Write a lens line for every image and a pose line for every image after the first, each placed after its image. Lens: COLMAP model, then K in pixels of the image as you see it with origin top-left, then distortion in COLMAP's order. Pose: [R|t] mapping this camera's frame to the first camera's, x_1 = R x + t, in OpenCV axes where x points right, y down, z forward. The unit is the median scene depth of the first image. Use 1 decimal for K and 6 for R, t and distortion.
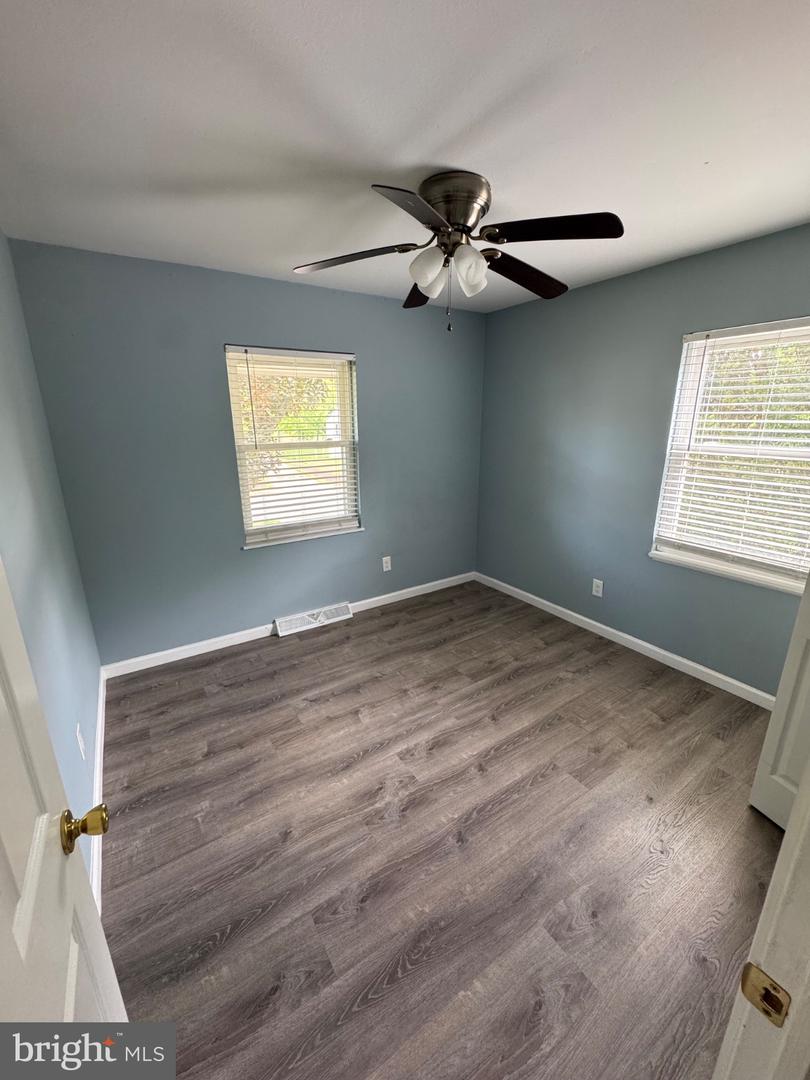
lens RADIAL K [[429.9, 0, 402.9], [0, 429.9, 542.9], [0, 0, 1]] dist [-0.004321, 0.000436]
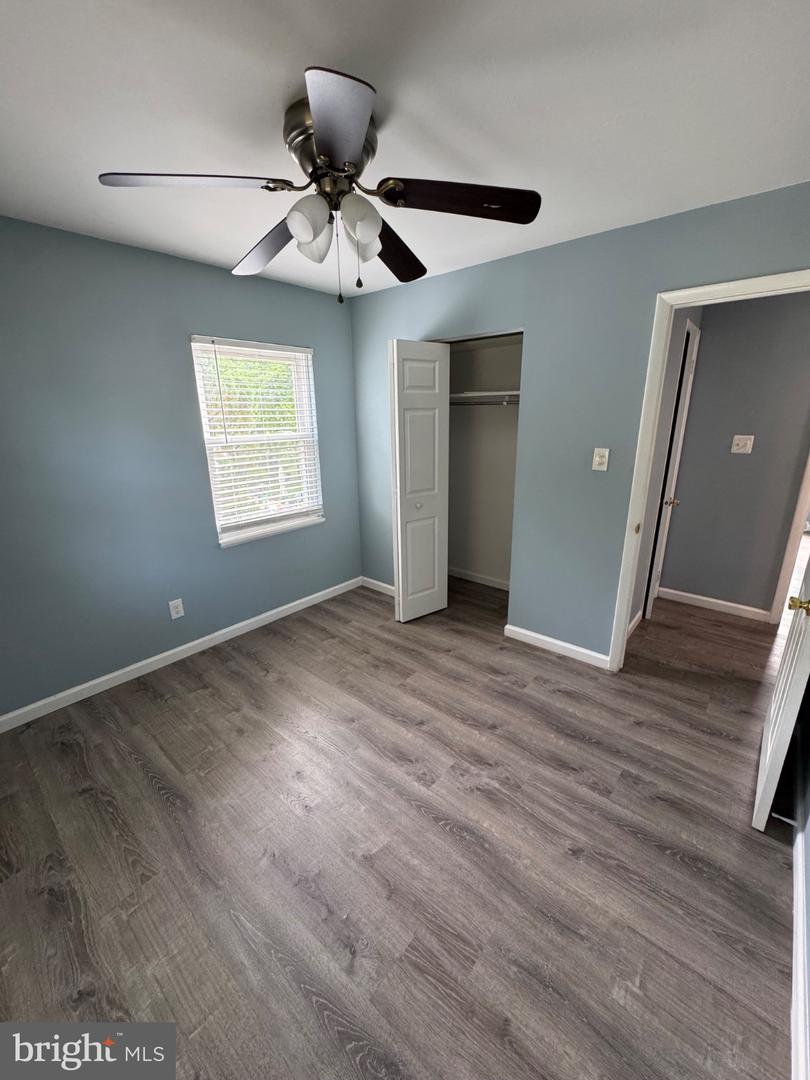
lens RADIAL K [[429.9, 0, 408.5], [0, 429.9, 542.7], [0, 0, 1]] dist [-0.004321, 0.000436]
pose [[-0.280517, -0.271103, 0.920768, -0.709909], [0.283547, 0.893067, 0.349331, -0.295402], [-0.917012, 0.359075, -0.173650, 1.047997]]
